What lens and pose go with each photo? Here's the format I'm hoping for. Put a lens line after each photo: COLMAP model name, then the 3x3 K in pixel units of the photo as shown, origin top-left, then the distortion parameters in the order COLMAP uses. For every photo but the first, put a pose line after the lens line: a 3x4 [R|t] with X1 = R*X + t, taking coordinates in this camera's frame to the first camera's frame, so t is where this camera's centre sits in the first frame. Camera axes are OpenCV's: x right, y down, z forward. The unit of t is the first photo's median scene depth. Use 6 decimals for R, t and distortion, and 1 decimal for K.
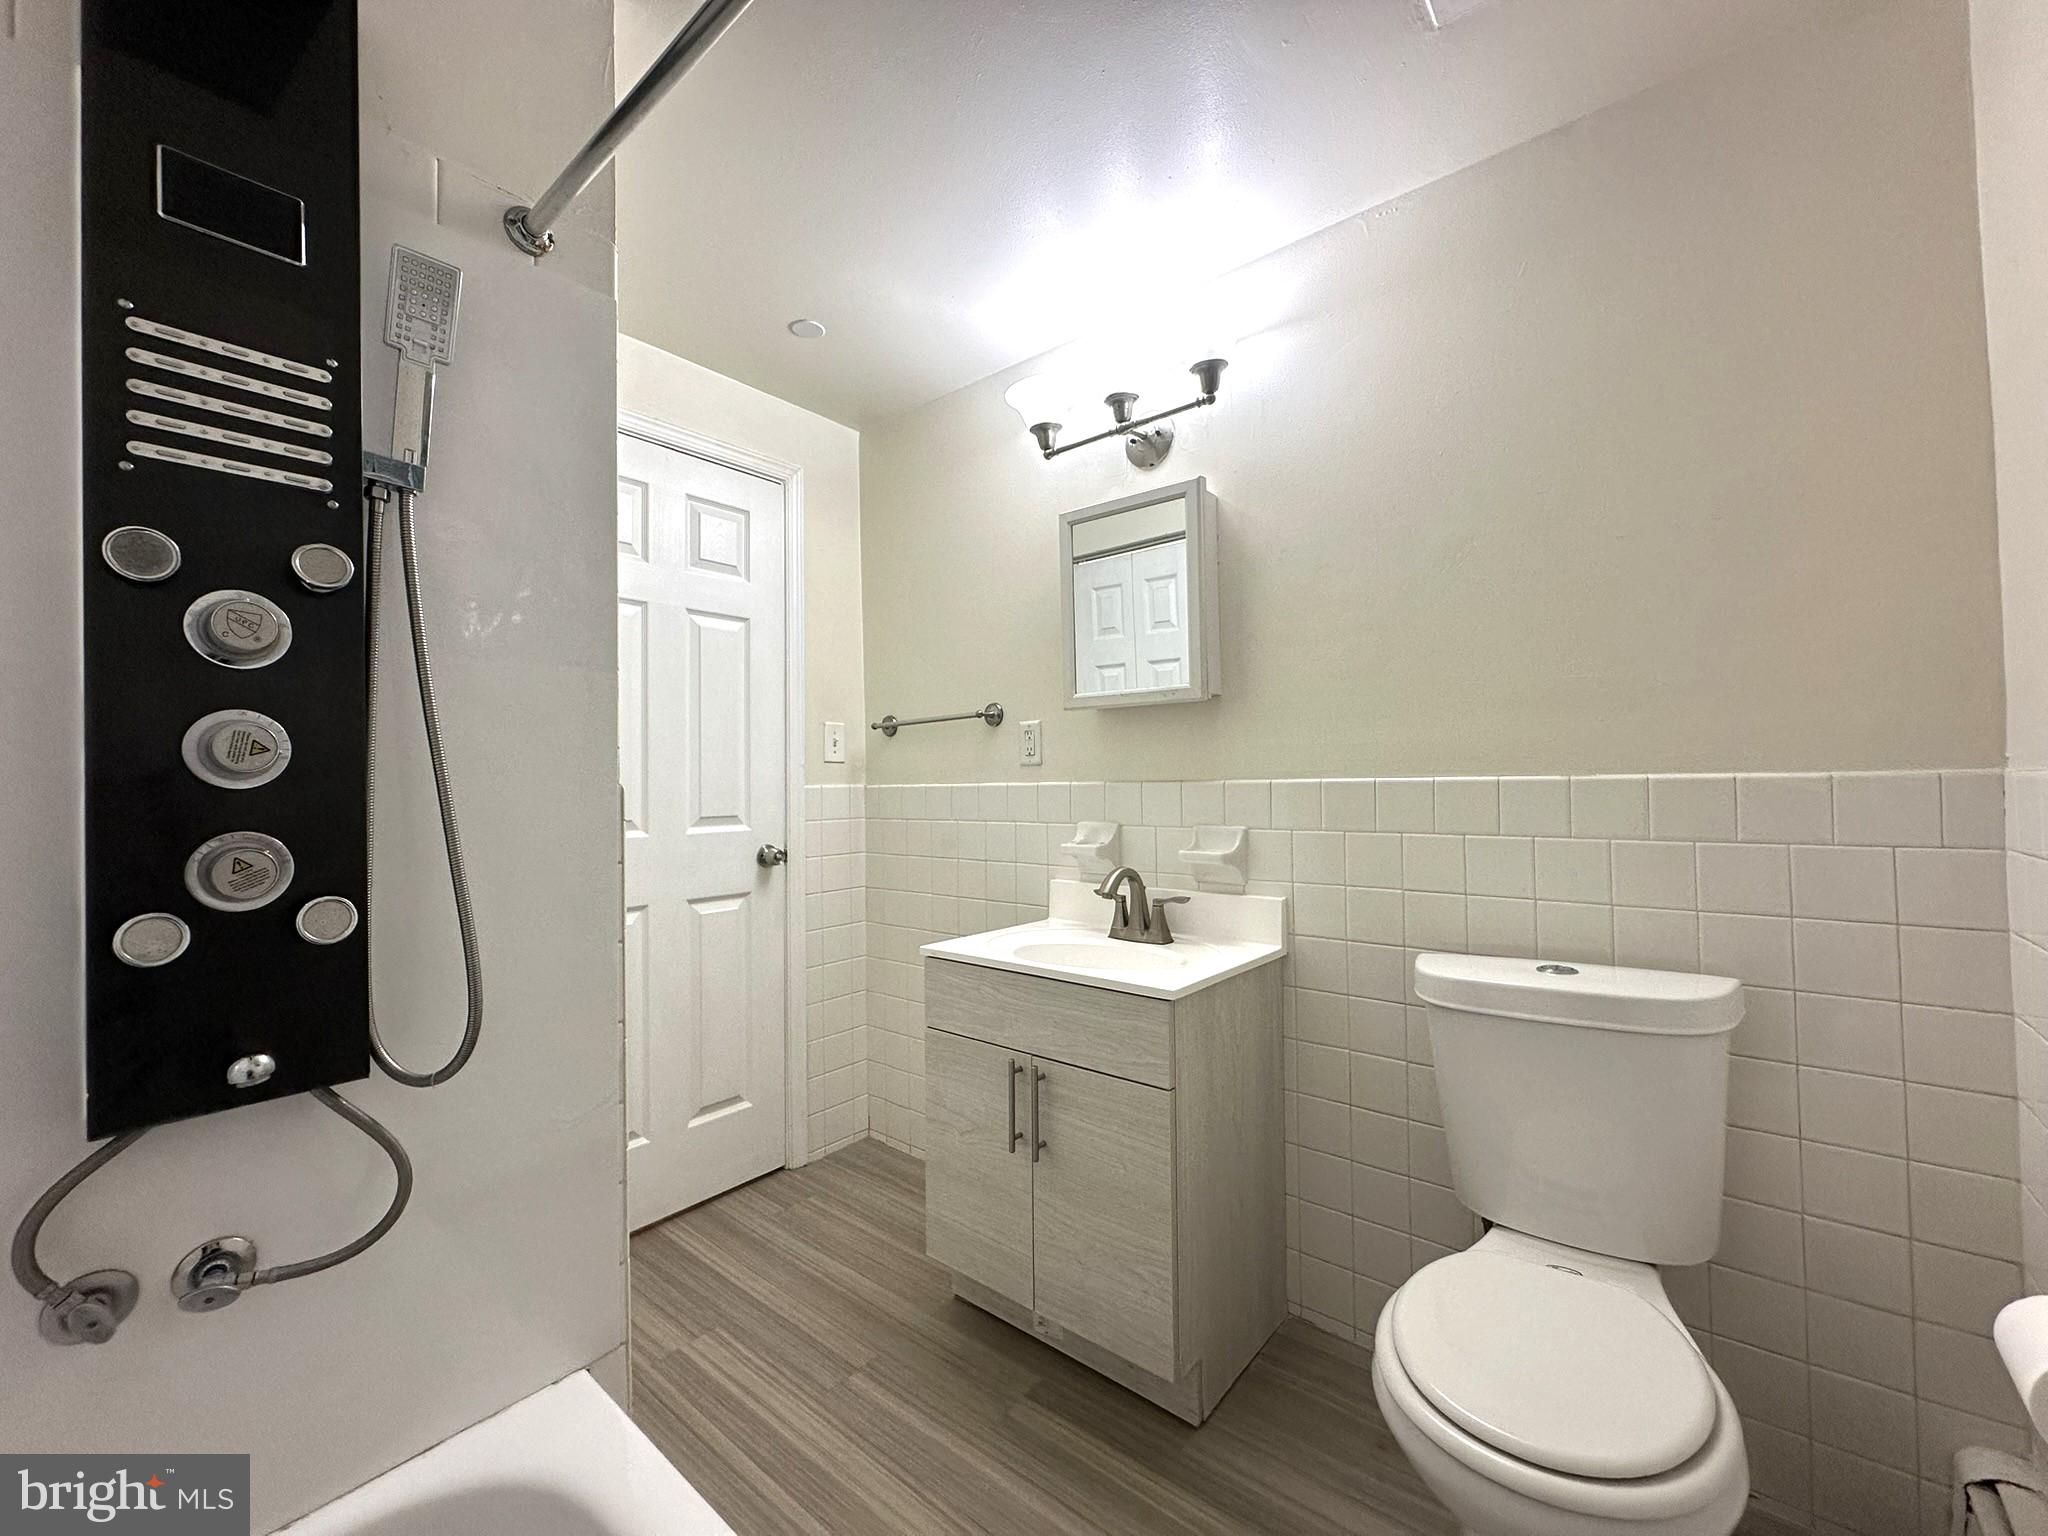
lens RADIAL K [[812.8, 0, 1024.0], [0, 812.8, 768.0], [0, 0, 1]] dist [-0.002995, 0.000244]
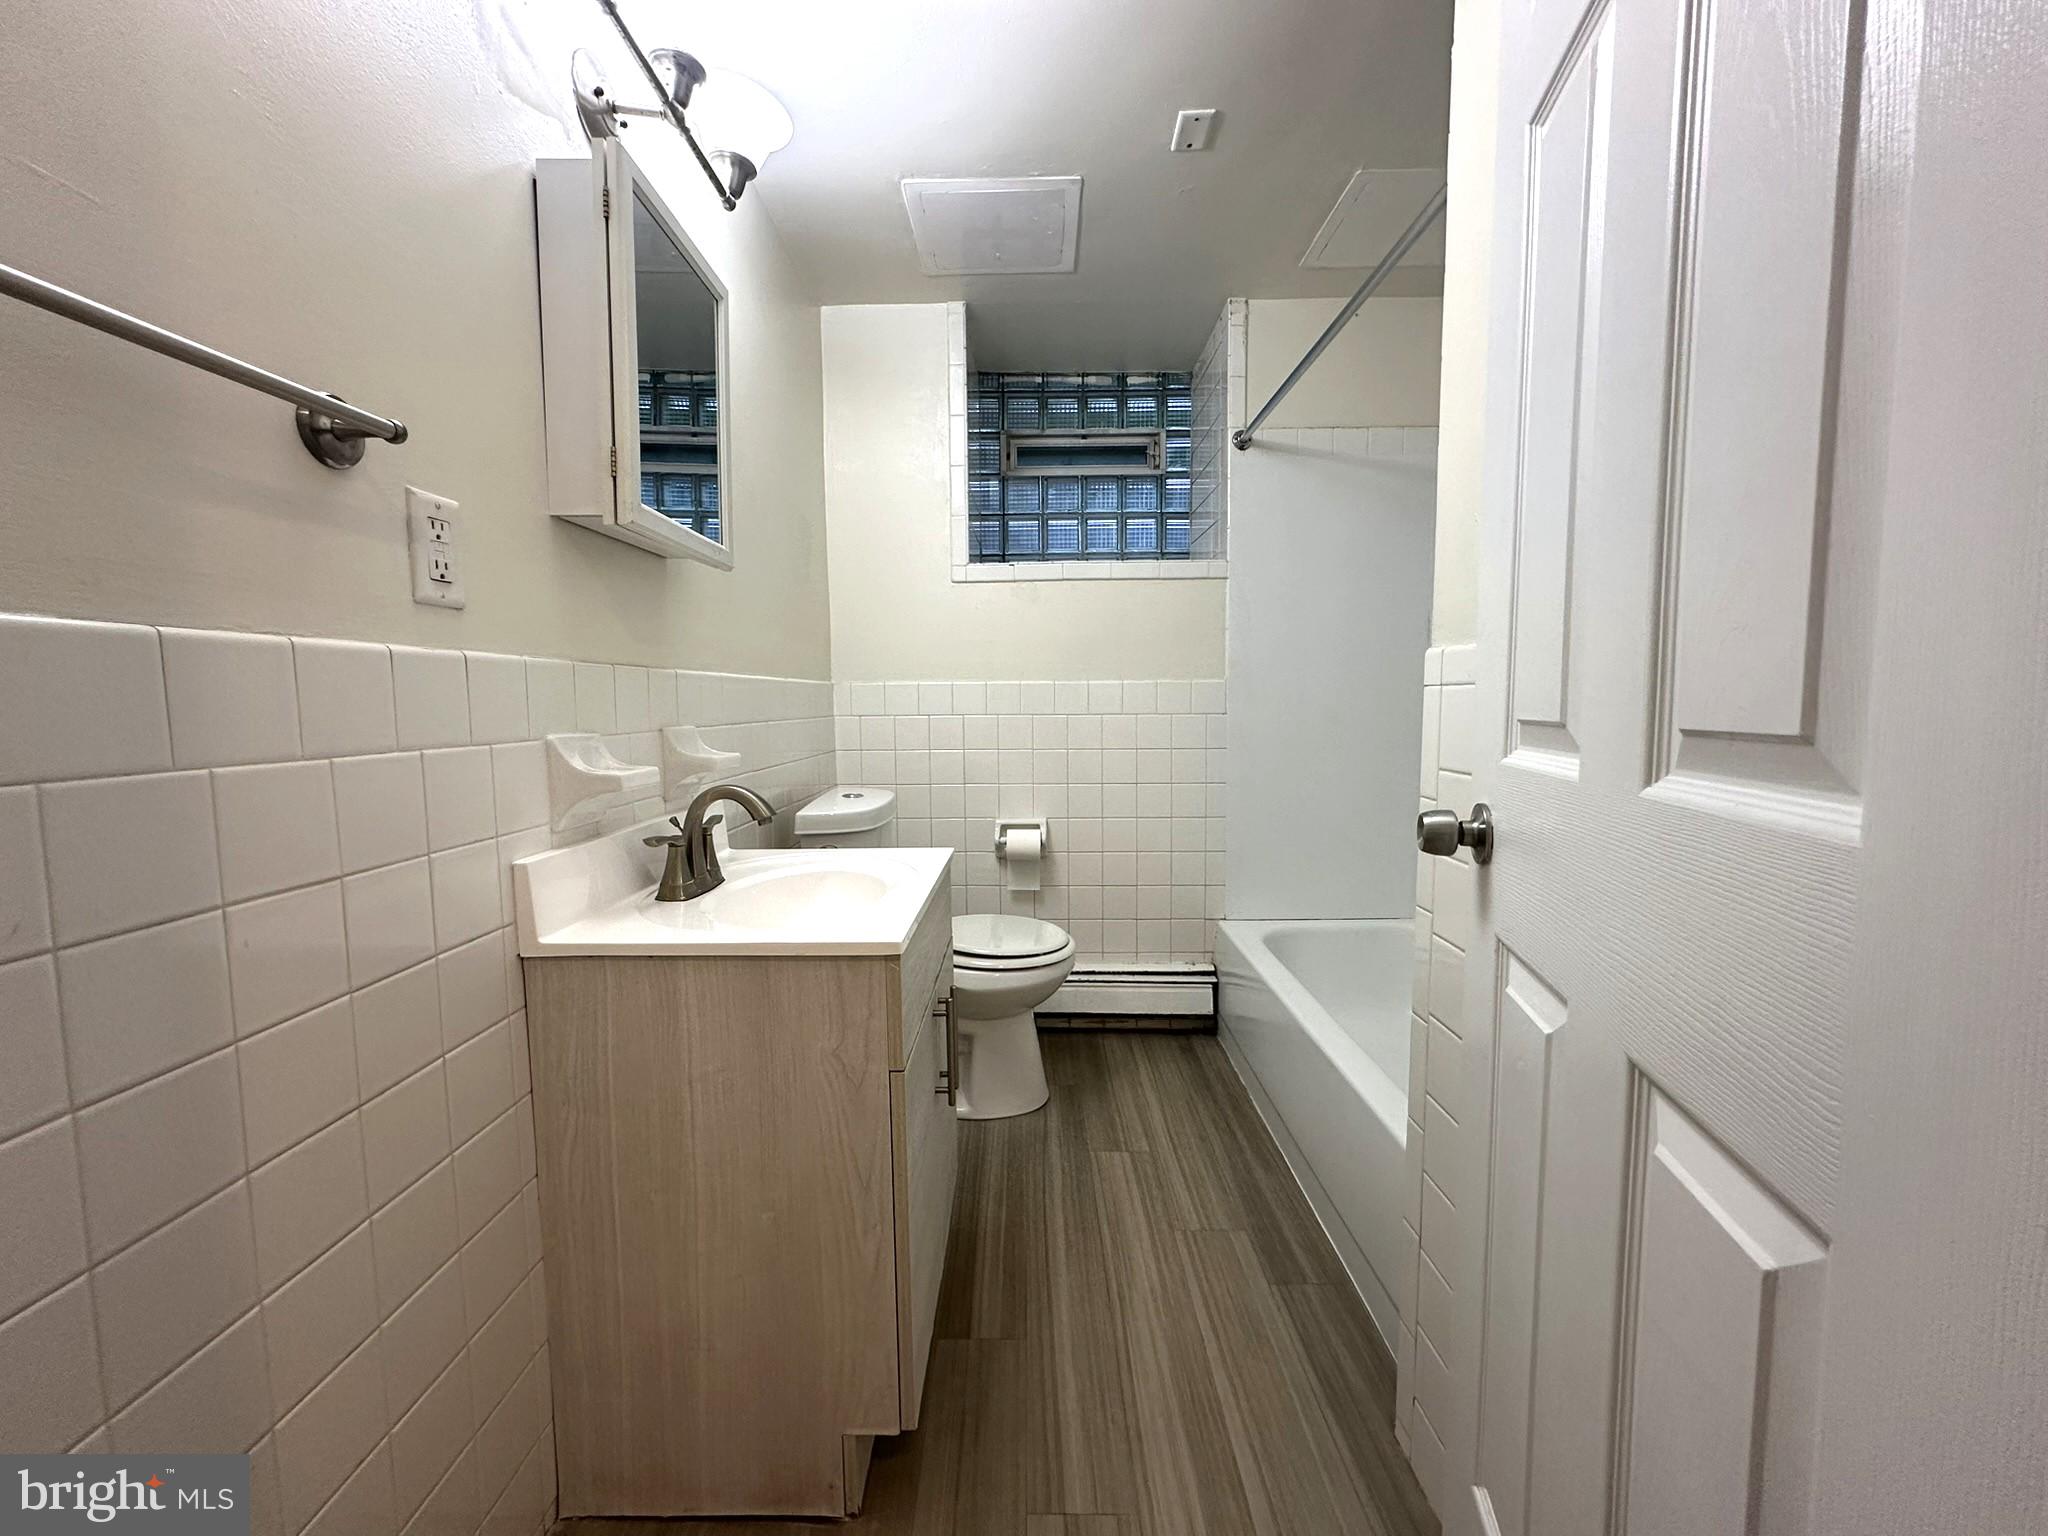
lens RADIAL K [[812.8, 0, 1024.0], [0, 812.8, 768.0], [0, 0, 1]] dist [-0.002995, 0.000244]
pose [[-0.631814, -0.041363, 0.774016, -0.741608], [0.014276, 0.997785, 0.064974, 0.081045], [-0.774989, 0.052101, -0.629824, 1.548528]]
